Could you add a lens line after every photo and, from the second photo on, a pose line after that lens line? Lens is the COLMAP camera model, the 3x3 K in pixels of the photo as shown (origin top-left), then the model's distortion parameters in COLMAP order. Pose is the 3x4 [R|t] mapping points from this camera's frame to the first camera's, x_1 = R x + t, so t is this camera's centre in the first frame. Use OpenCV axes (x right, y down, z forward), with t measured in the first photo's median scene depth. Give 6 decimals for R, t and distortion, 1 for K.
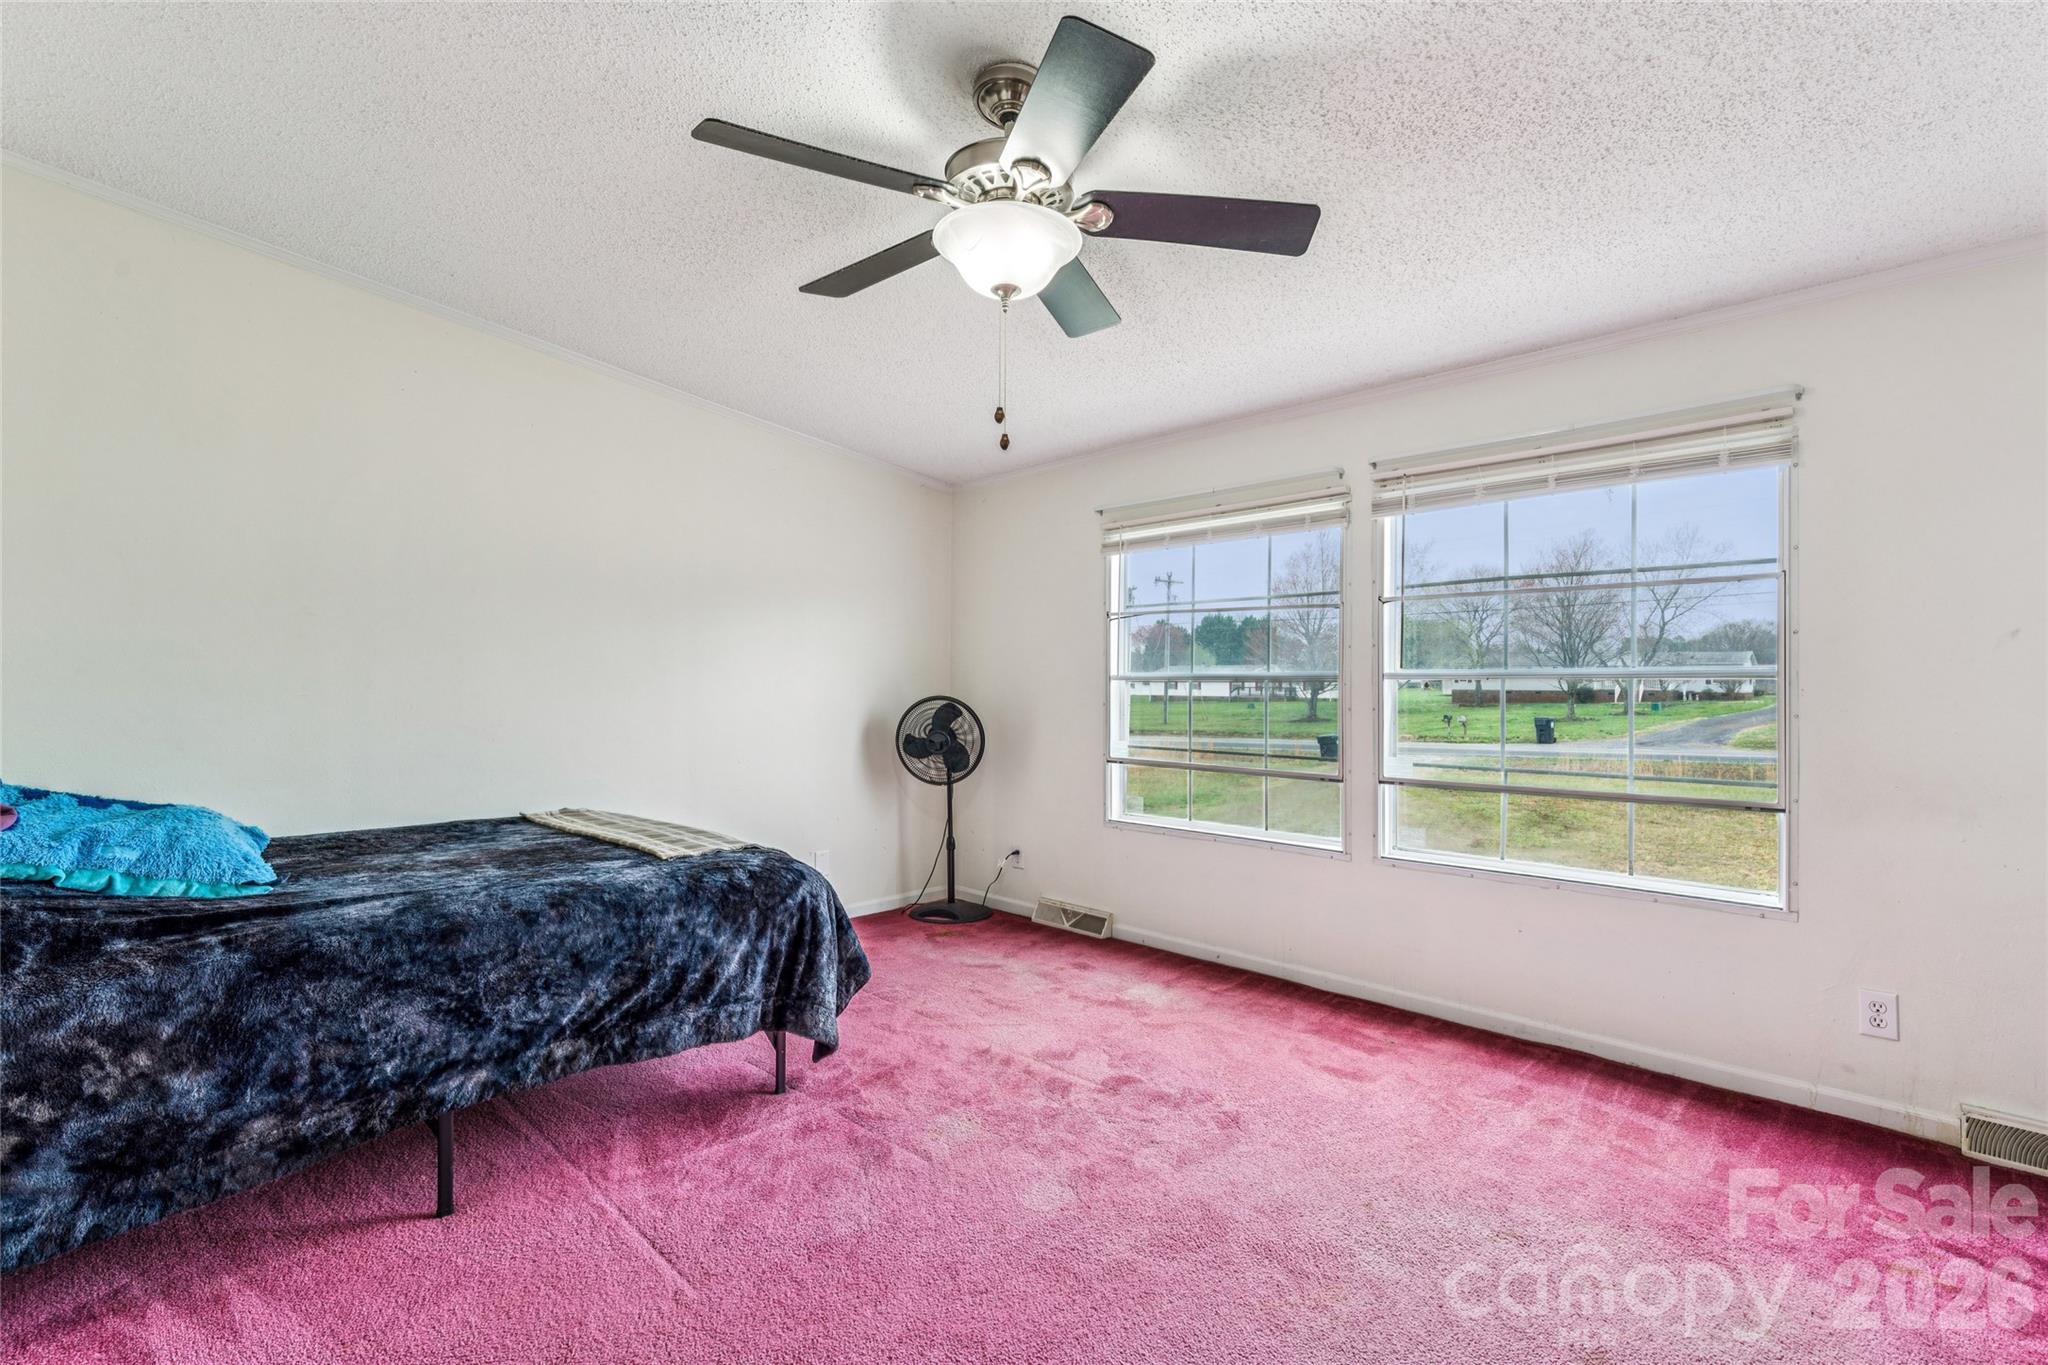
lens RADIAL K [[937.2, 0, 1025.4], [0, 937.2, 683.2], [0, 0, 1]] dist [0.003850, 0.000530]
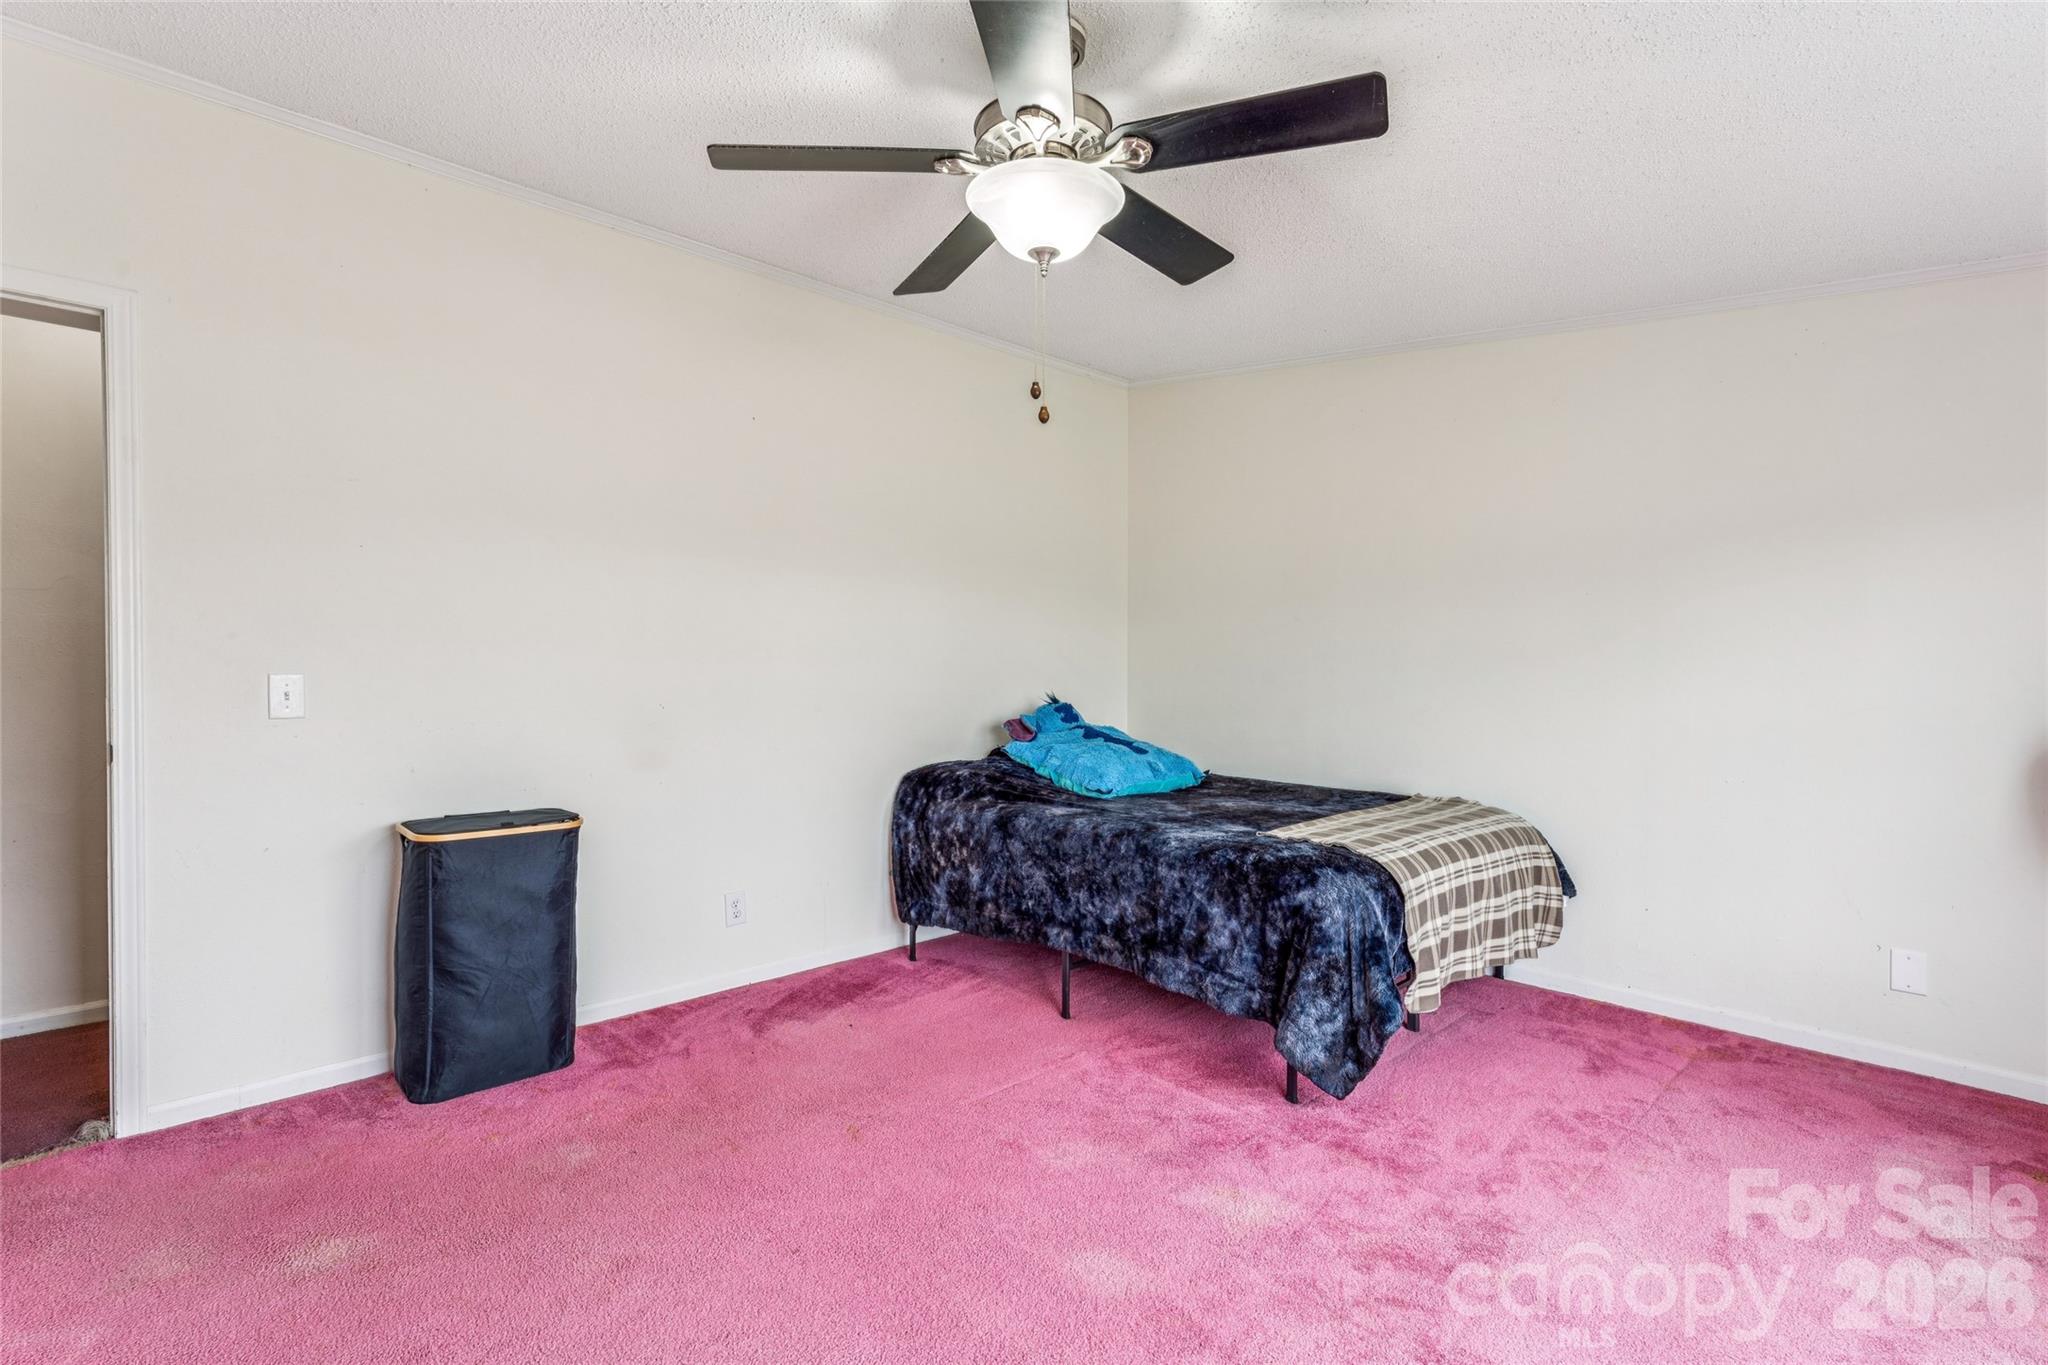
lens RADIAL K [[937.2, 0, 1025.8], [0, 937.2, 677.3], [0, 0, 1]] dist [0.003850, 0.000530]
pose [[-0.044784, 0.006202, -0.998977, 0.873985], [-0.001721, 0.999979, 0.006285, 0.001348], [0.998995, 0.002001, -0.044772, 0.964472]]
